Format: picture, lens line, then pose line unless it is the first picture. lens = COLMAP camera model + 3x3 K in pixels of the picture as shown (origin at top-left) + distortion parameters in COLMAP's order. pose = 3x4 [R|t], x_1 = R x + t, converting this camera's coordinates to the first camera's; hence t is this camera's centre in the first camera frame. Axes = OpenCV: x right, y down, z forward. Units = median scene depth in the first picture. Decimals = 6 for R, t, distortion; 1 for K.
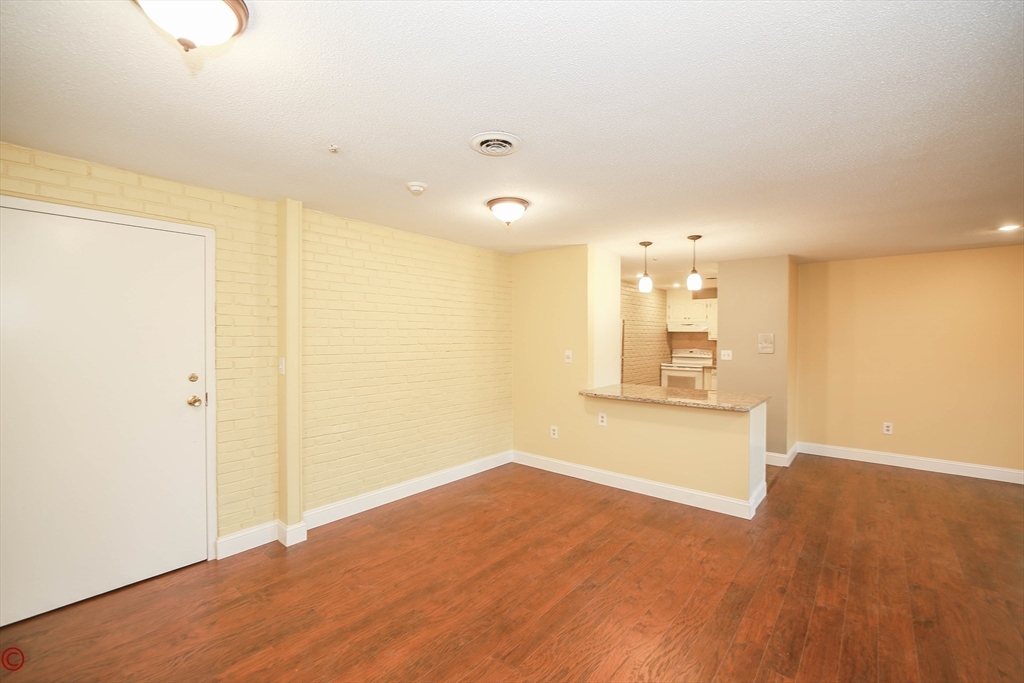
lens RADIAL K [[436.7, 0, 514.6], [0, 436.7, 338.6], [0, 0, 1]] dist [-0.014217, 0.001767]
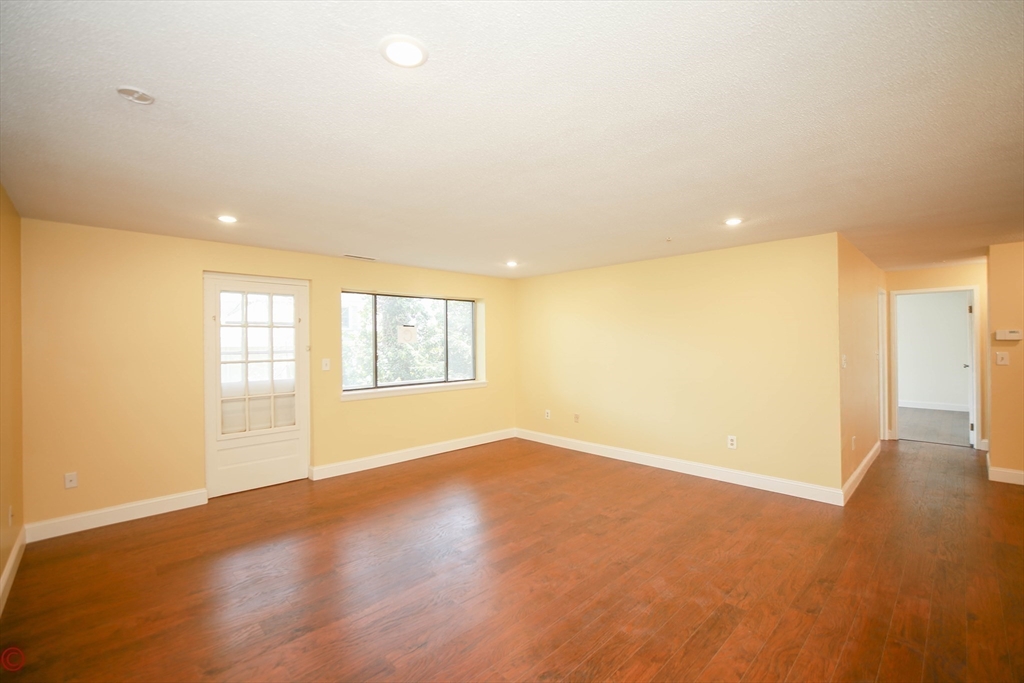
lens RADIAL K [[436.7, 0, 512.7], [0, 436.7, 338.4], [0, 0, 1]] dist [-0.014217, 0.001767]
pose [[-0.993963, 0.008308, 0.109402, 1.060345], [0.008205, 0.999965, -0.001394, -0.003781], [-0.109410, -0.000488, -0.993997, 1.440216]]
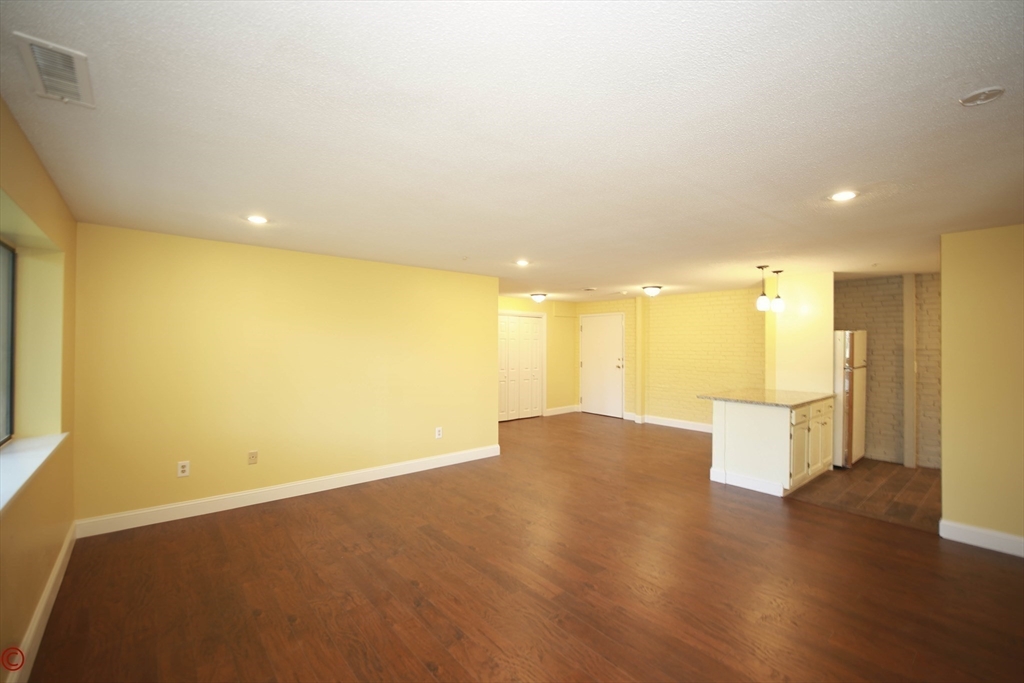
lens RADIAL K [[436.7, 0, 515.9], [0, 436.7, 338.4], [0, 0, 1]] dist [-0.014217, 0.001767]
pose [[-0.172728, -0.015391, -0.984849, 2.033821], [-0.011744, 0.999839, -0.013565, -0.008728], [0.984900, 0.009223, -0.172881, 0.624448]]
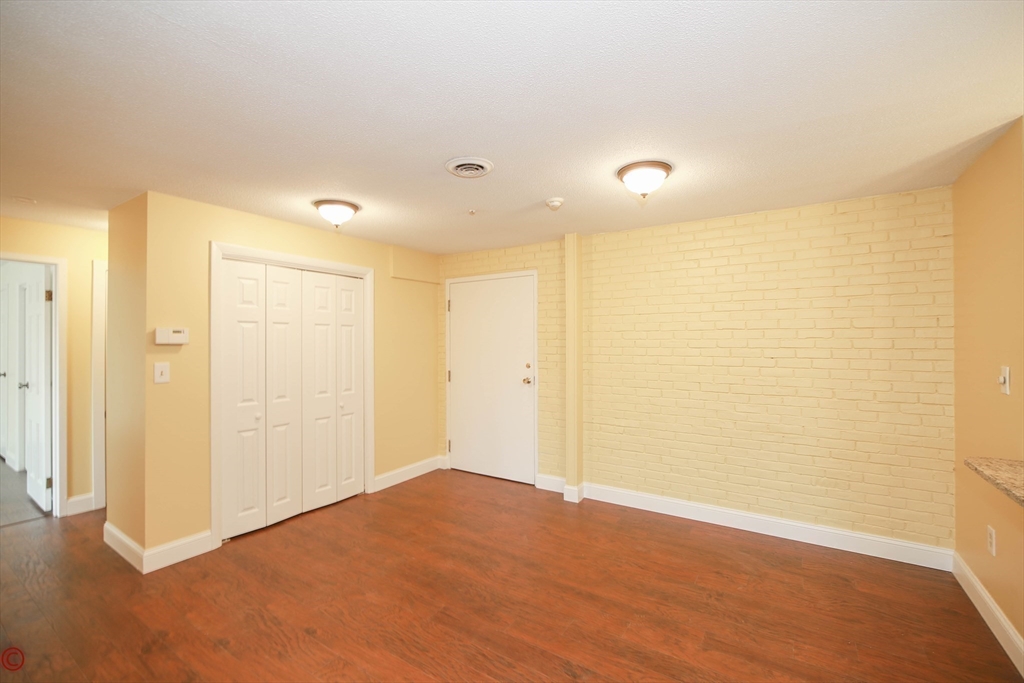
lens RADIAL K [[436.7, 0, 516.4], [0, 436.7, 340.2], [0, 0, 1]] dist [-0.014217, 0.001767]
pose [[0.123291, -0.008247, -0.992336, 0.660032], [-0.004119, 0.999953, -0.008822, 0.008584], [0.992362, 0.005175, 0.123251, 0.595711]]
